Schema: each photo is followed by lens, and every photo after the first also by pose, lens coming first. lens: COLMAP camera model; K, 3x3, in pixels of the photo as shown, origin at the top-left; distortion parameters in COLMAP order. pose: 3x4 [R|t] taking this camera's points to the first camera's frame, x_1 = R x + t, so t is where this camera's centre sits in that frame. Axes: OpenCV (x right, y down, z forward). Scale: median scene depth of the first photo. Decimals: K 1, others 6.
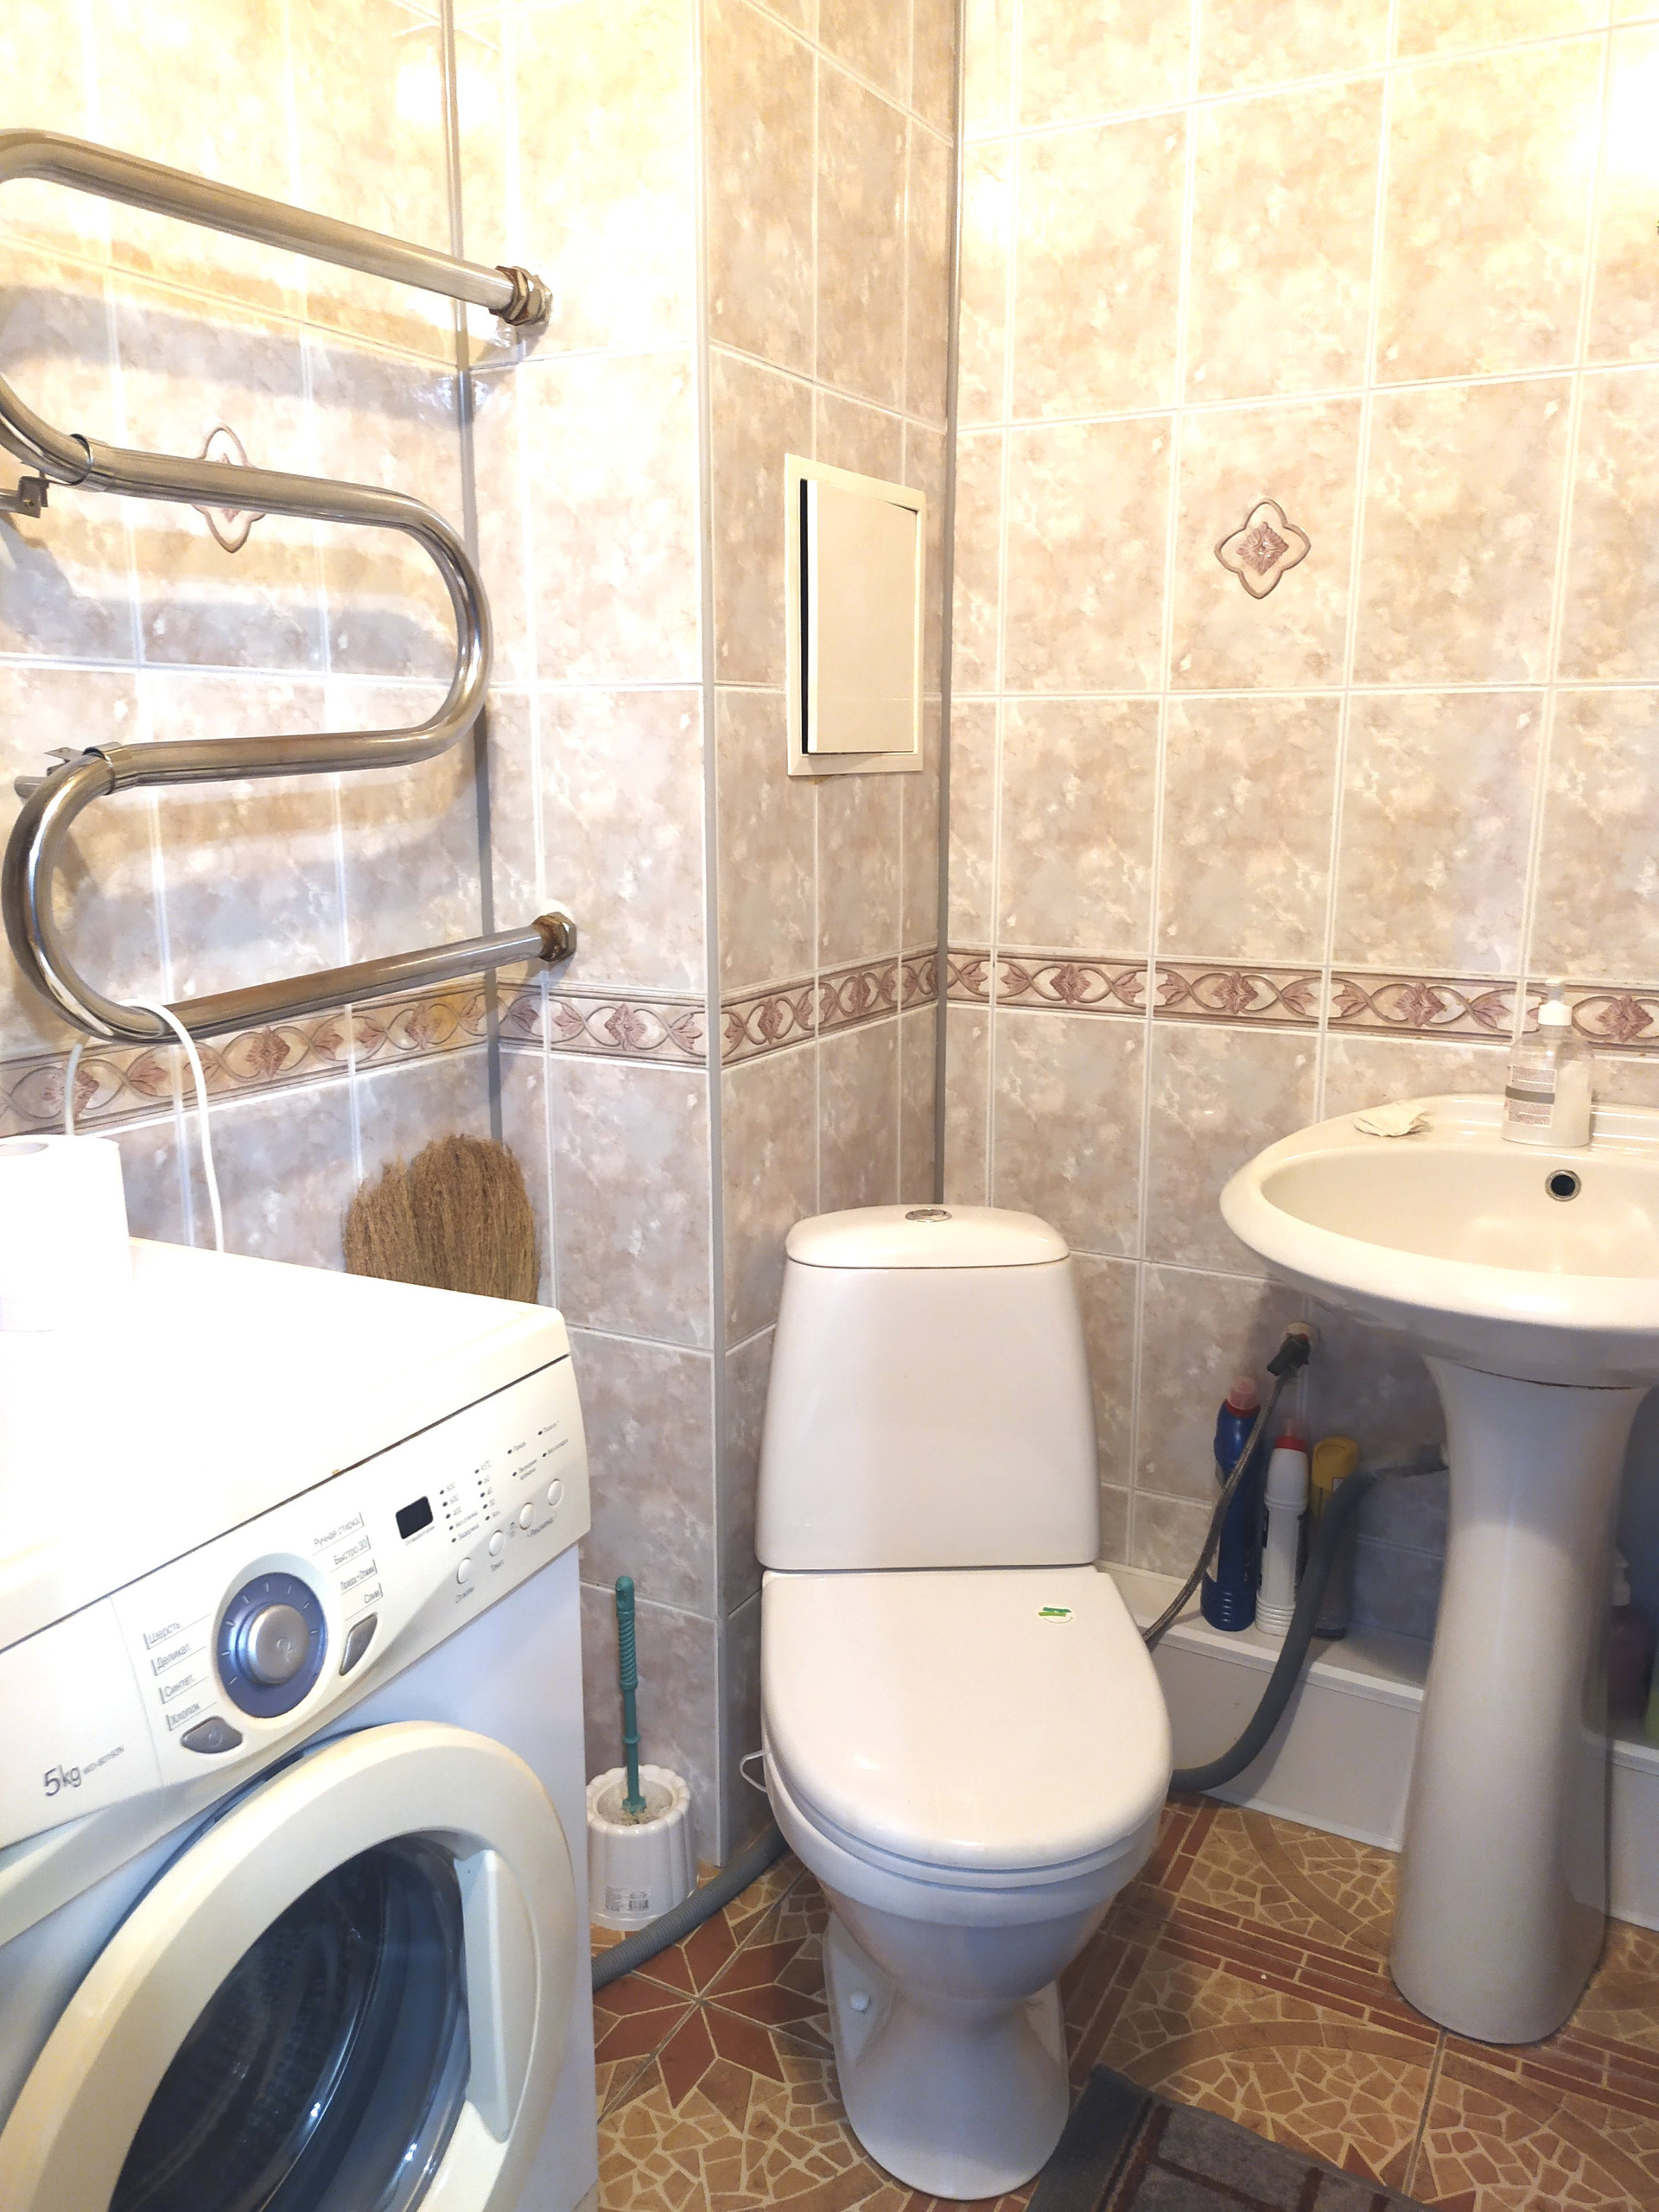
lens RADIAL K [[1654.1, 0, 837.3], [0, 1654.1, 1126.7], [0, 0, 1]] dist [0.057754, -0.039969]
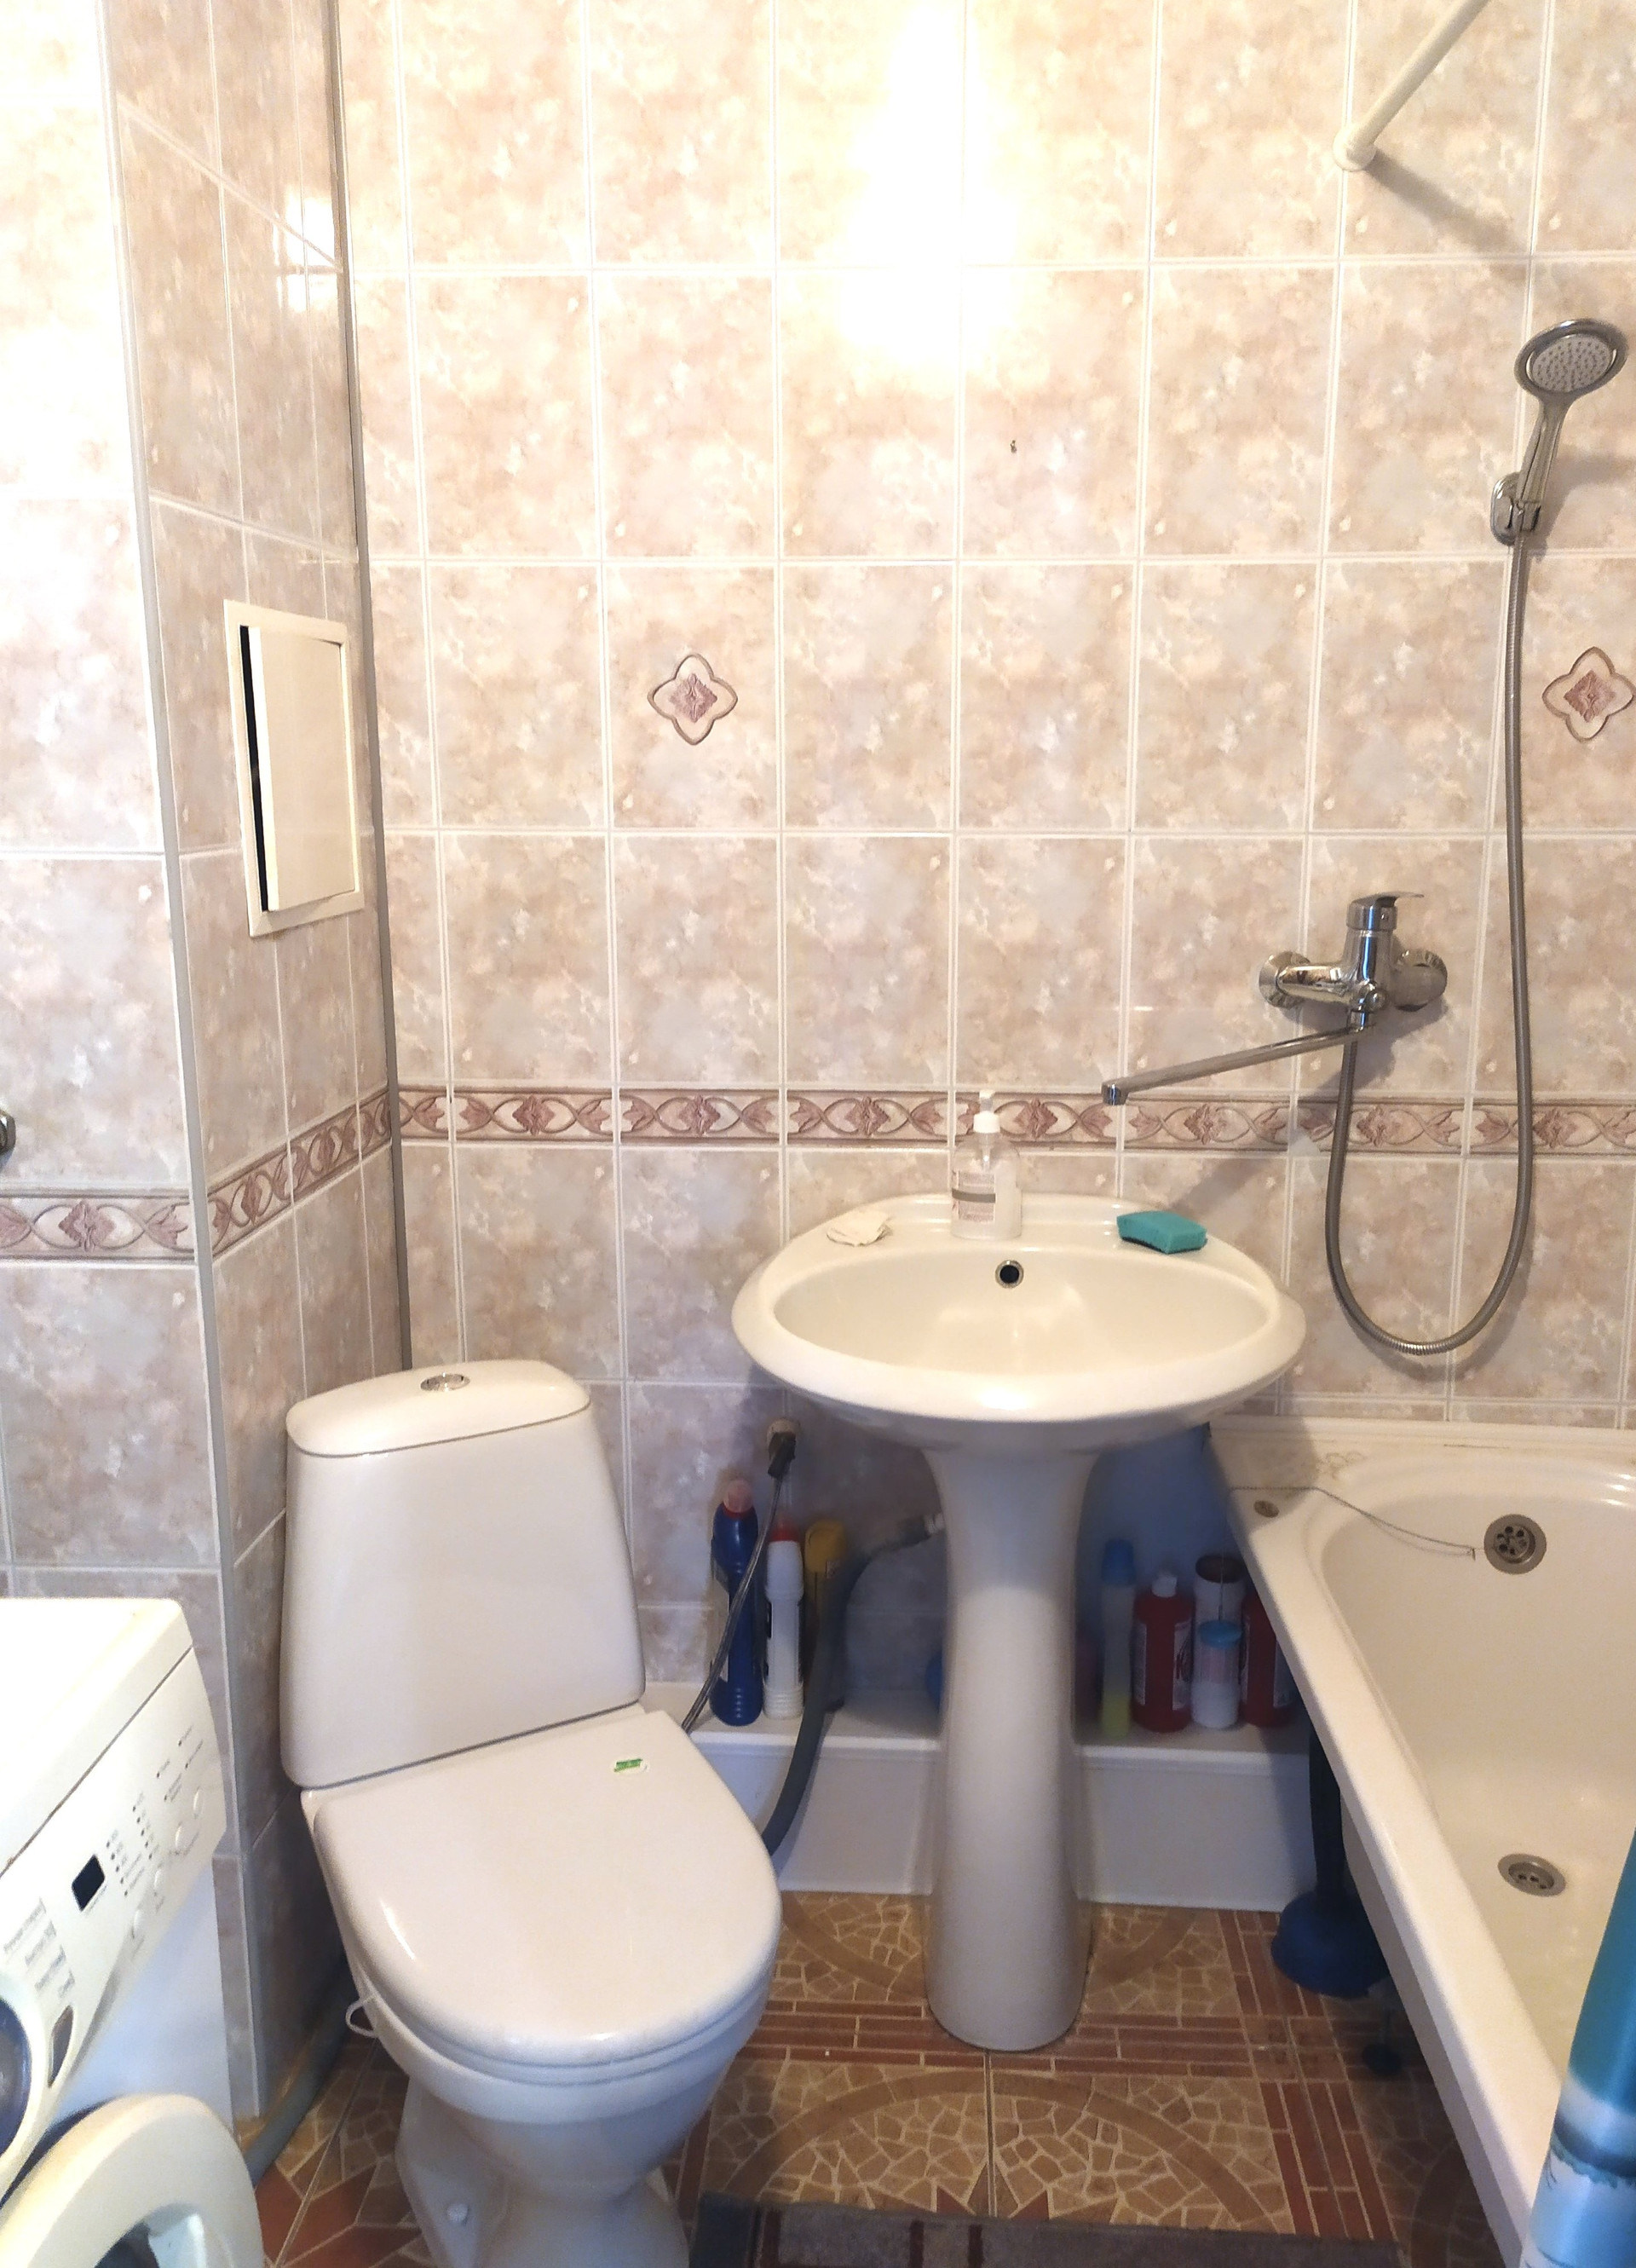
lens RADIAL K [[1733.4, 0, 828.1], [0, 1733.4, 1126.1], [0, 0, 1]] dist [0.063719, -0.056091]
pose [[0.907127, -0.089135, 0.411310, -0.143094], [0.092175, 0.995665, 0.012482, -0.085355], [-0.410639, 0.026590, 0.911410, -0.023622]]
